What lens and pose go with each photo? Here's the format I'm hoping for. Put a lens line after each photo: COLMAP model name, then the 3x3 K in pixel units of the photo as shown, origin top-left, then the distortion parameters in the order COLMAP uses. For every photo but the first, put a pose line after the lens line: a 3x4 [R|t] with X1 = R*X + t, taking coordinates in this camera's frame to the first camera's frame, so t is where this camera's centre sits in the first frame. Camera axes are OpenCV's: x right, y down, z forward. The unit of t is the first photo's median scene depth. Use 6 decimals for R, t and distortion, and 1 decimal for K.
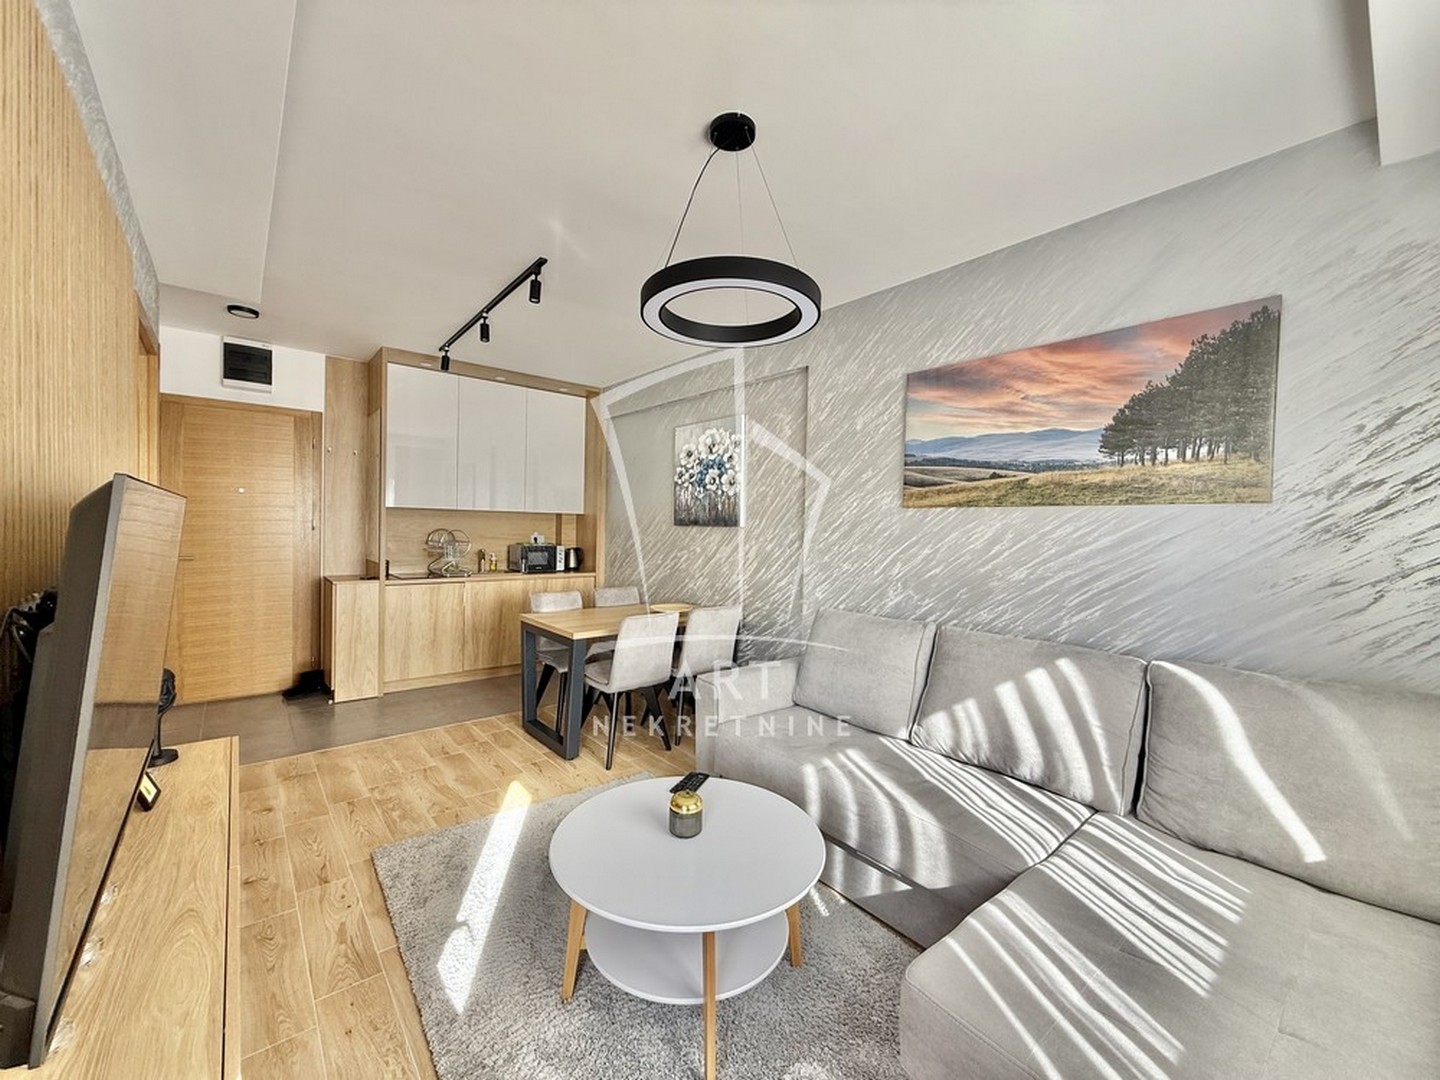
lens RADIAL K [[568.5, 0, 712.4], [0, 568.5, 539.4], [0, 0, 1]] dist [0.000738, -0.004141]
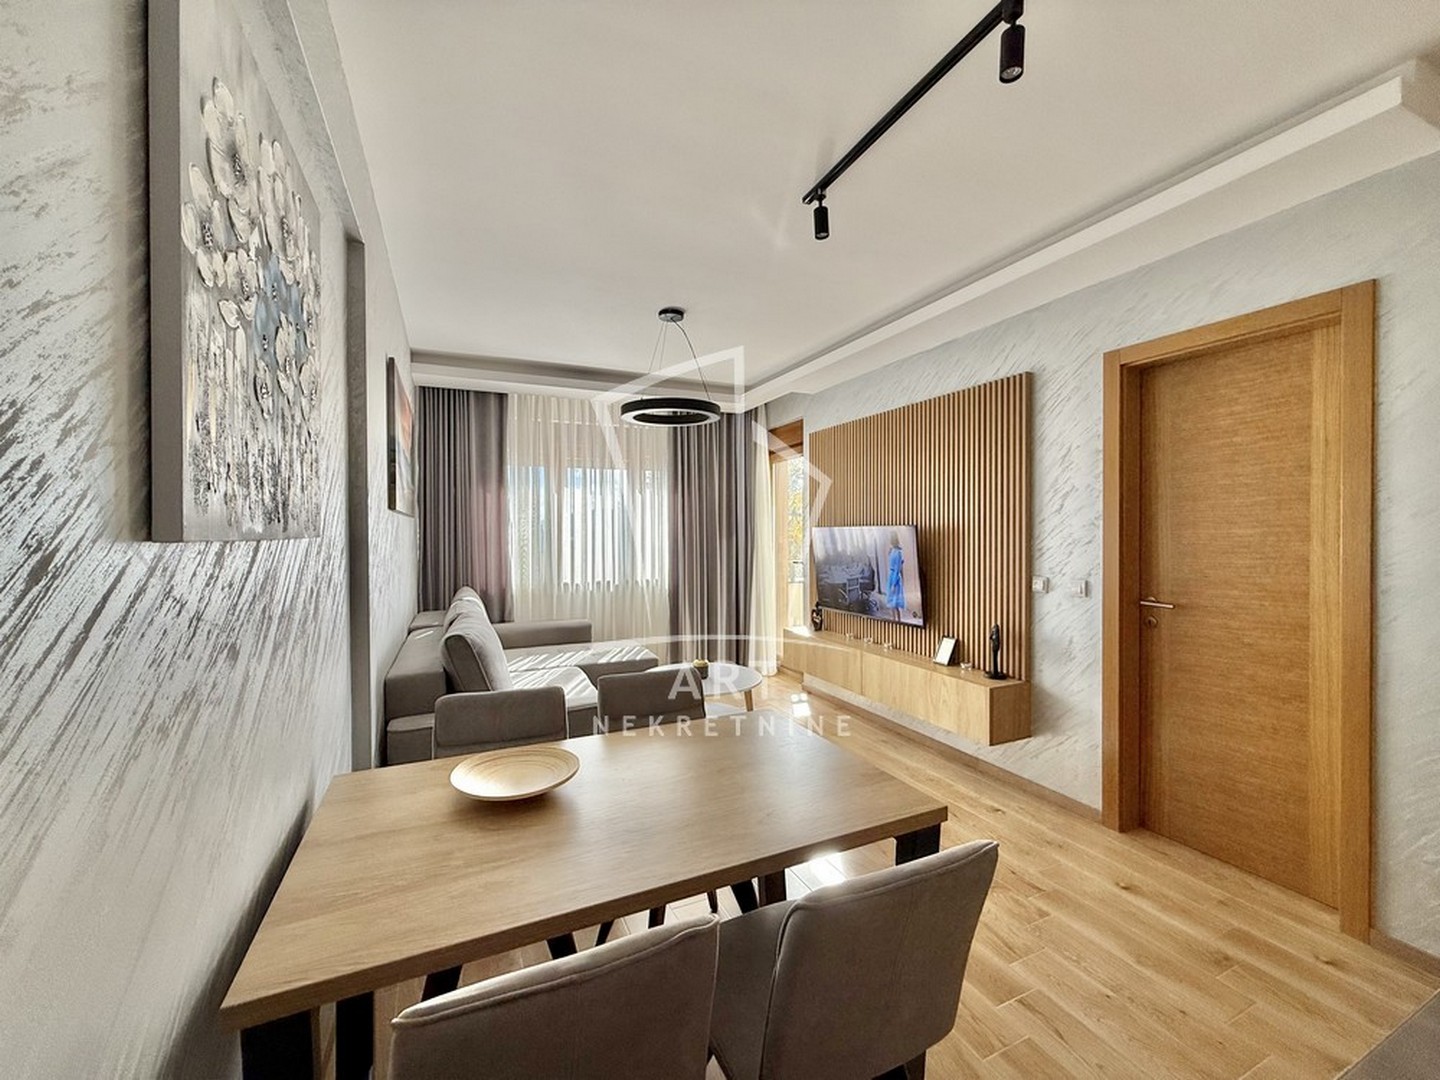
lens RADIAL K [[568.5, 0, 712.4], [0, 568.5, 539.4], [0, 0, 1]] dist [0.000738, -0.004141]
pose [[-0.961600, -0.019186, 0.273784, -0.258604], [-0.008923, 0.999212, 0.038680, -0.034688], [-0.274310, 0.034752, -0.961013, 1.195055]]
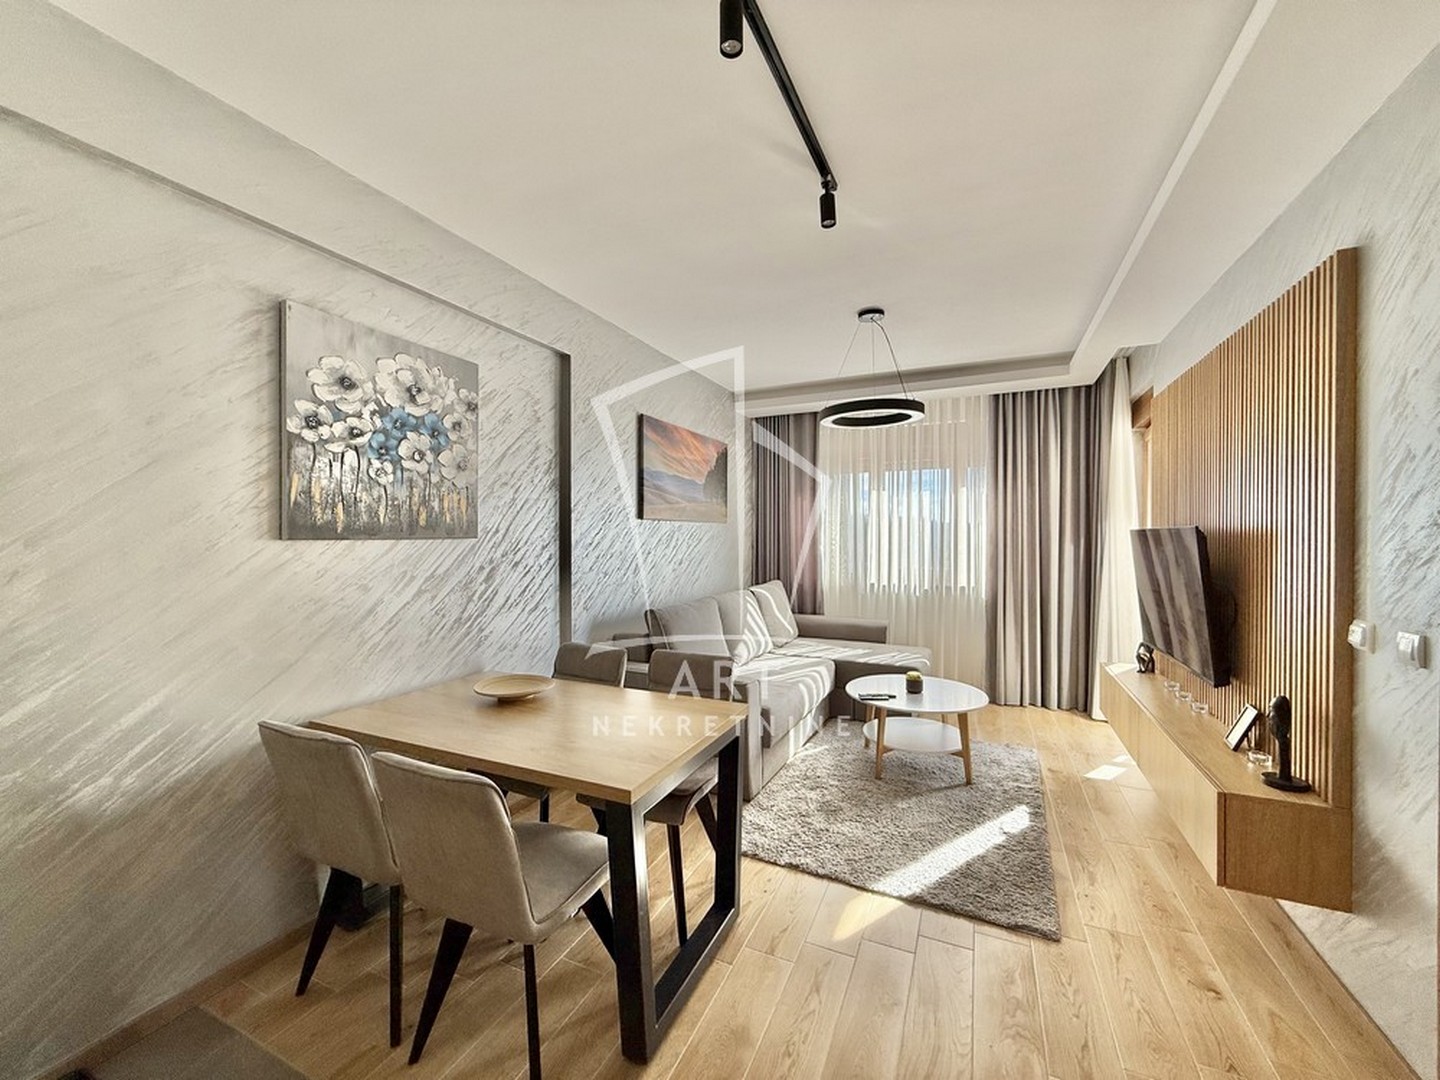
lens RADIAL K [[568.5, 0, 712.4], [0, 568.5, 539.4], [0, 0, 1]] dist [0.000738, -0.004141]
pose [[-0.413811, -0.027030, 0.909962, -0.608619], [0.012388, 0.999299, 0.035318, -0.038294], [-0.910279, 0.025888, -0.413186, 0.966586]]
